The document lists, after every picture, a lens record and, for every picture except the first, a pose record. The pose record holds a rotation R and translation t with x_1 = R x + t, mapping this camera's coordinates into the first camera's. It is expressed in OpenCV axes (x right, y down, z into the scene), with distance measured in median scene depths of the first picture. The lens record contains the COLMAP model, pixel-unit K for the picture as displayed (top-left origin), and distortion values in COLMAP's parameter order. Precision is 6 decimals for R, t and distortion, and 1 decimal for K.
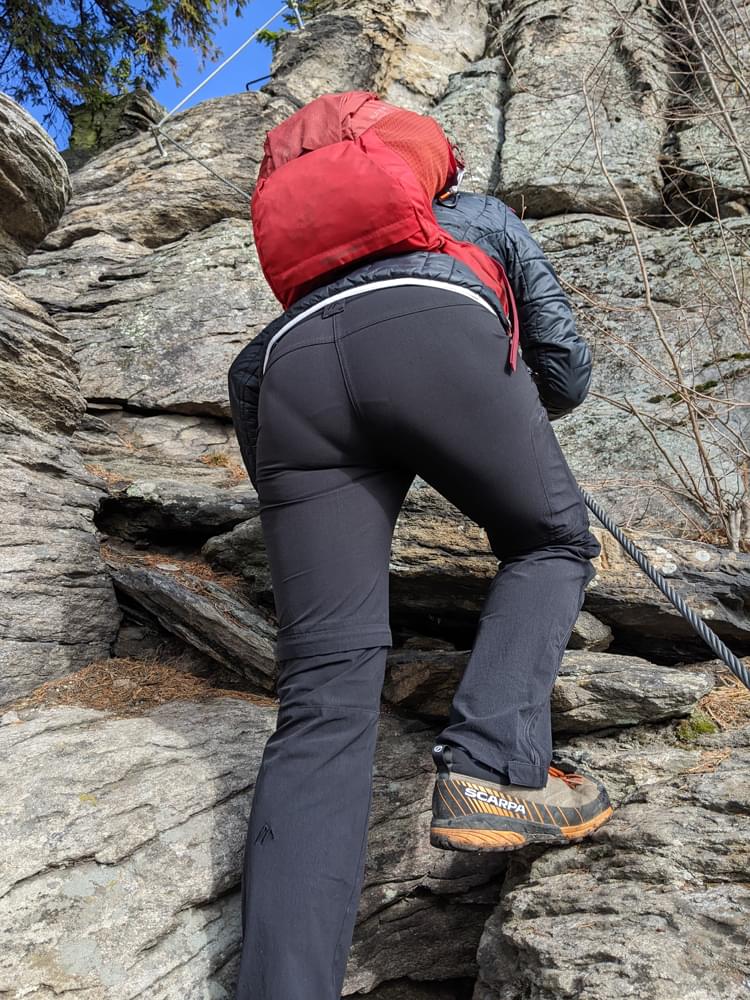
lens RADIAL K [[797.3, 0, 367.9], [0, 797.3, 495.9], [0, 0, 1]] dist [0.074372, -0.116789]
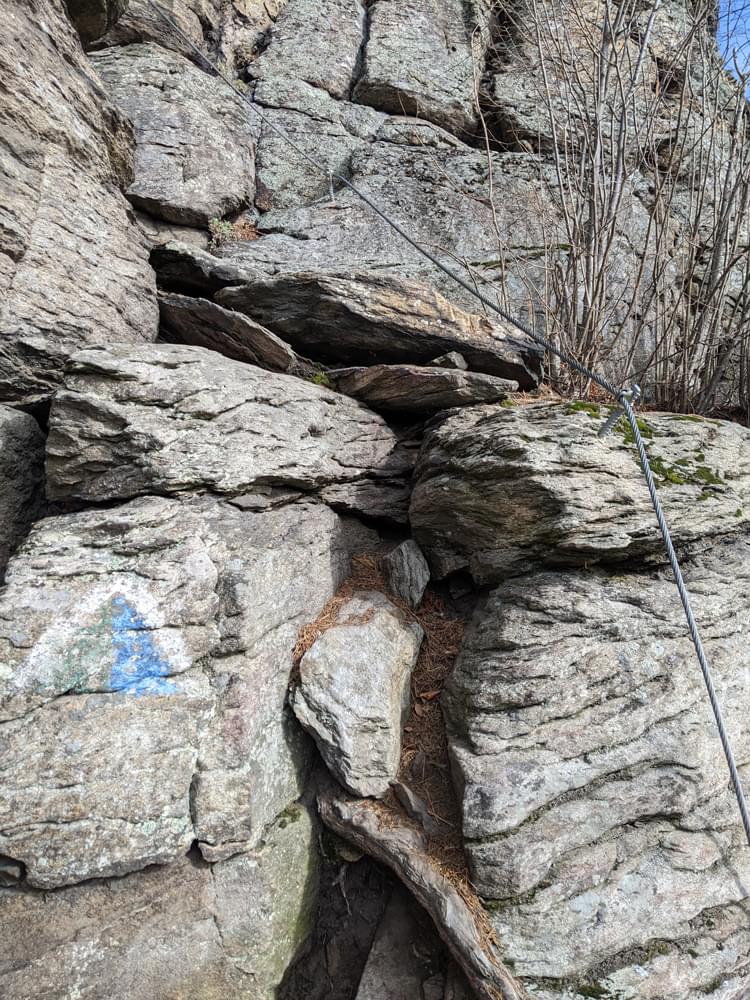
lens RADIAL K [[797.3, 0, 370.9], [0, 797.3, 499.4], [0, 0, 1]] dist [0.074372, -0.116789]
pose [[0.928743, 0.100006, 0.356981, -0.240612], [-0.153179, 0.980405, 0.123863, 0.117327], [-0.337599, -0.169719, 0.925863, -0.320852]]
